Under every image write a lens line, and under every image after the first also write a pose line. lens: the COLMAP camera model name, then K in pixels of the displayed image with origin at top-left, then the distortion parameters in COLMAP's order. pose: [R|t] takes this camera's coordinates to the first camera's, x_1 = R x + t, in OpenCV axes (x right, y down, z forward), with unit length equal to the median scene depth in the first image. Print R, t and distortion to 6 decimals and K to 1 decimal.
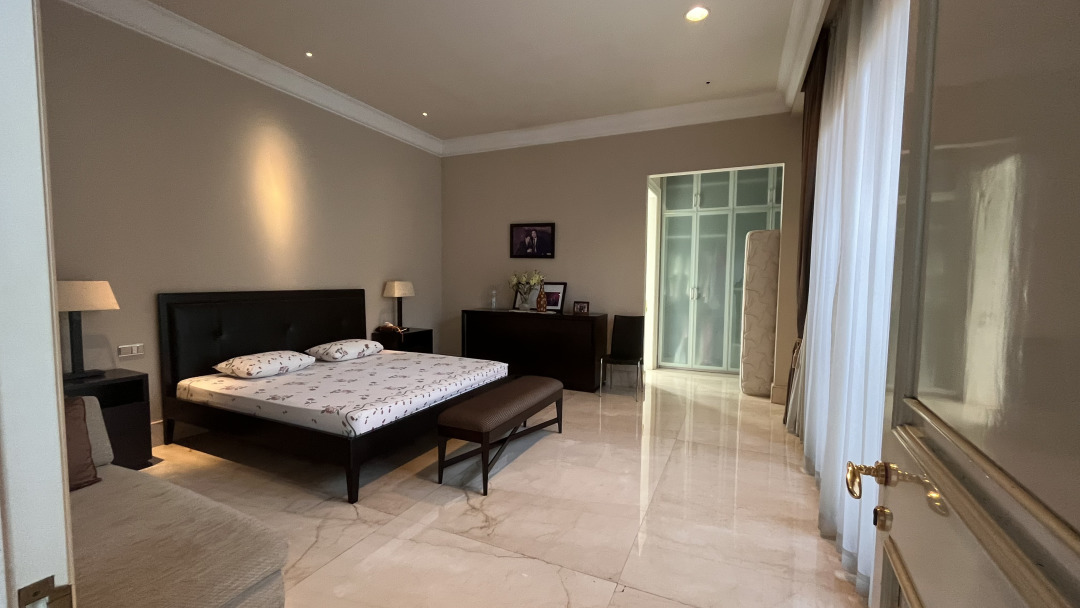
lens RADIAL K [[437.2, 0, 541.2], [0, 437.2, 308.4], [0, 0, 1]] dist [-0.001305, -0.000314]
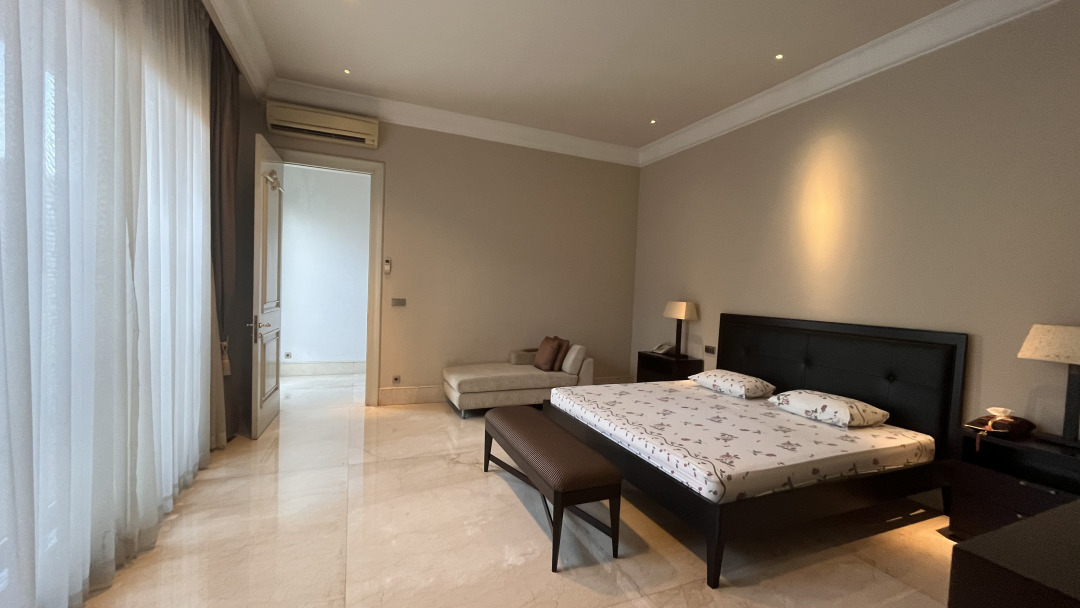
lens RADIAL K [[437.2, 0, 541.2], [0, 437.2, 308.4], [0, 0, 1]] dist [-0.001305, -0.000314]
pose [[-0.670880, -0.006948, -0.741533, 0.667389], [-0.096665, 0.992243, 0.078158, -0.128840], [0.735239, 0.124115, -0.666348, 1.860094]]
